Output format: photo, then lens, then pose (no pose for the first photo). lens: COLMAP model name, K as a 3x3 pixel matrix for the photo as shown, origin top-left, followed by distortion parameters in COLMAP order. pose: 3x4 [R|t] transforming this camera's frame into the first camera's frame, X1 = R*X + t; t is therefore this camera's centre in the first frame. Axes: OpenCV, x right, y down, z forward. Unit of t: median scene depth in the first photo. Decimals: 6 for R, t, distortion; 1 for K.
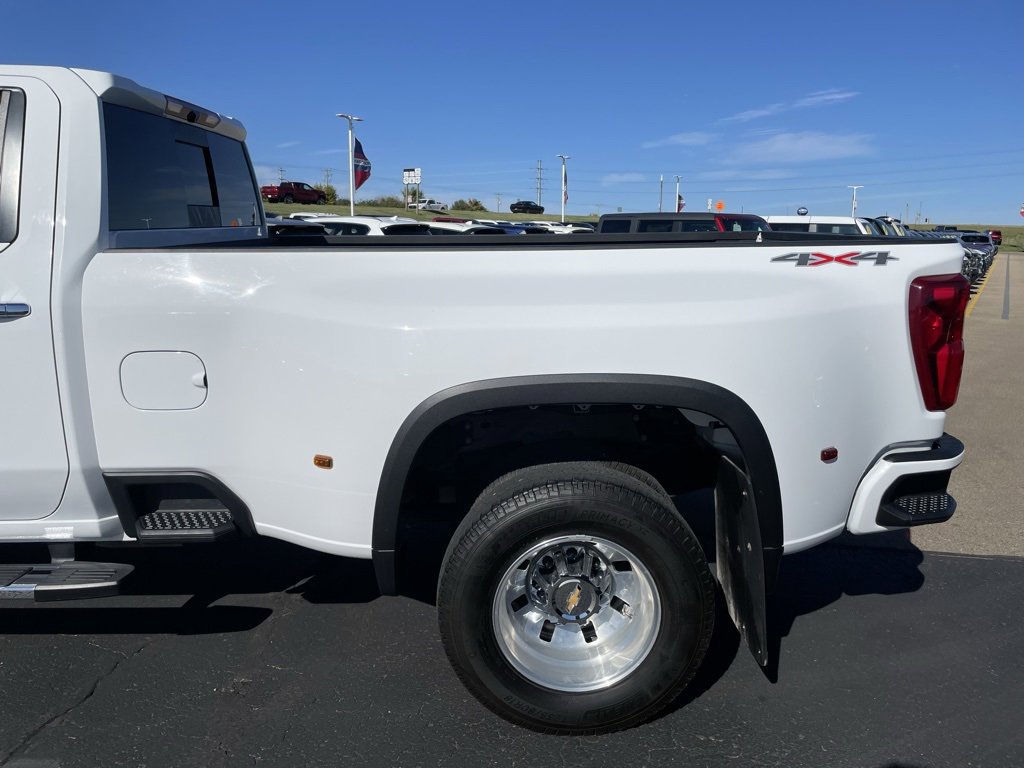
lens RADIAL K [[788.6, 0, 507.1], [0, 788.6, 388.9], [0, 0, 1]] dist [0.087220, -0.121885]
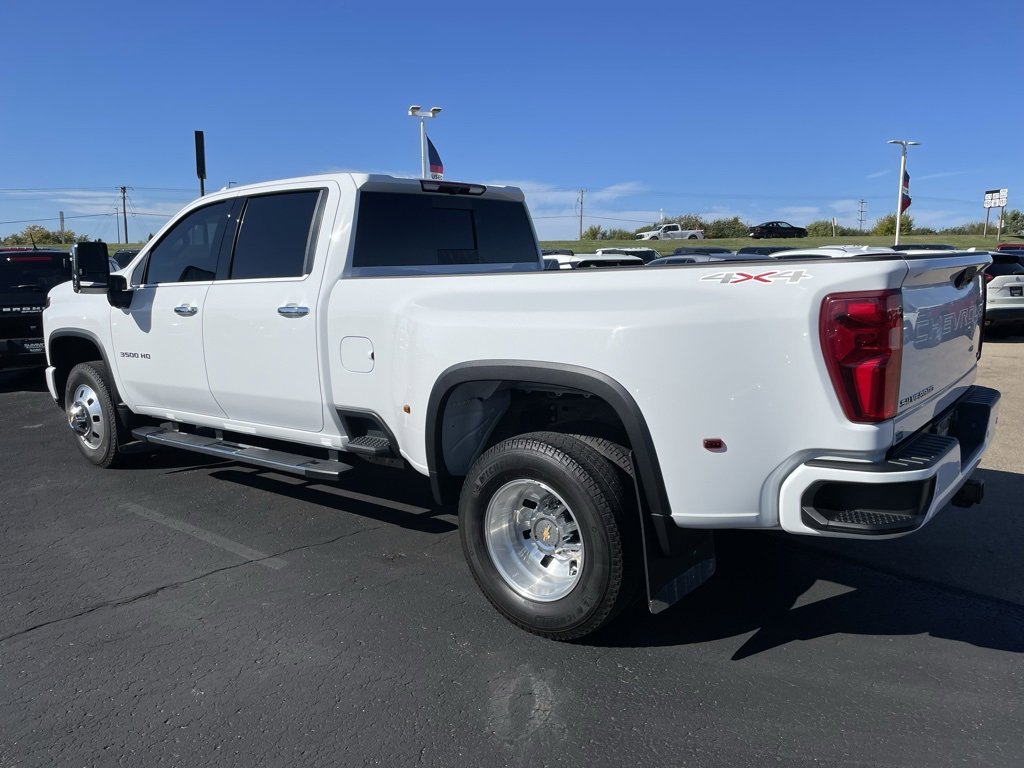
lens RADIAL K [[788.6, 0, 507.1], [0, 788.6, 388.9], [0, 0, 1]] dist [0.087220, -0.121885]
pose [[0.771296, 0.077163, -0.631782, 0.833977], [-0.104450, 0.994512, -0.006050, 0.037474], [0.627848, 0.070656, 0.775122, -0.086206]]
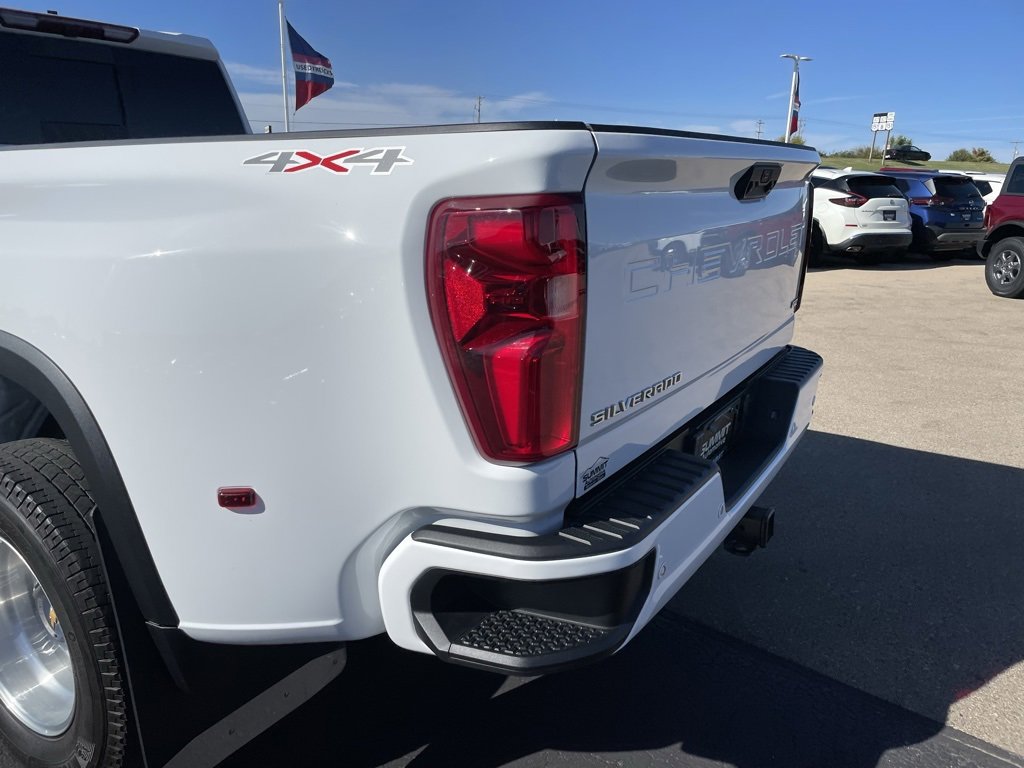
lens RADIAL K [[788.6, 0, 507.1], [0, 788.6, 388.9], [0, 0, 1]] dist [0.087220, -0.121885]
pose [[0.840168, 0.143251, -0.523065, 0.802141], [-0.115668, 0.989624, 0.085236, -0.064664], [0.529848, -0.011110, 0.848020, 0.569110]]
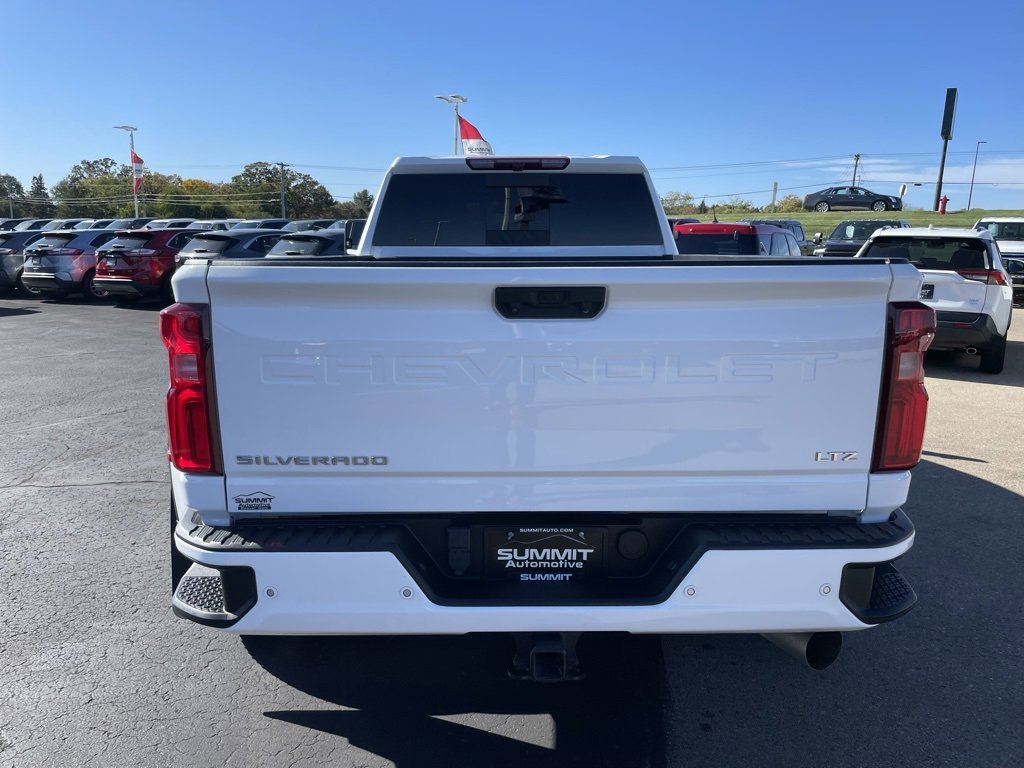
lens RADIAL K [[788.6, 0, 507.1], [0, 788.6, 388.9], [0, 0, 1]] dist [0.087220, -0.121885]
pose [[-0.032815, 0.180660, -0.982998, 1.333046], [-0.206388, 0.961105, 0.183526, -0.275406], [0.977920, 0.208901, 0.005747, 1.340105]]
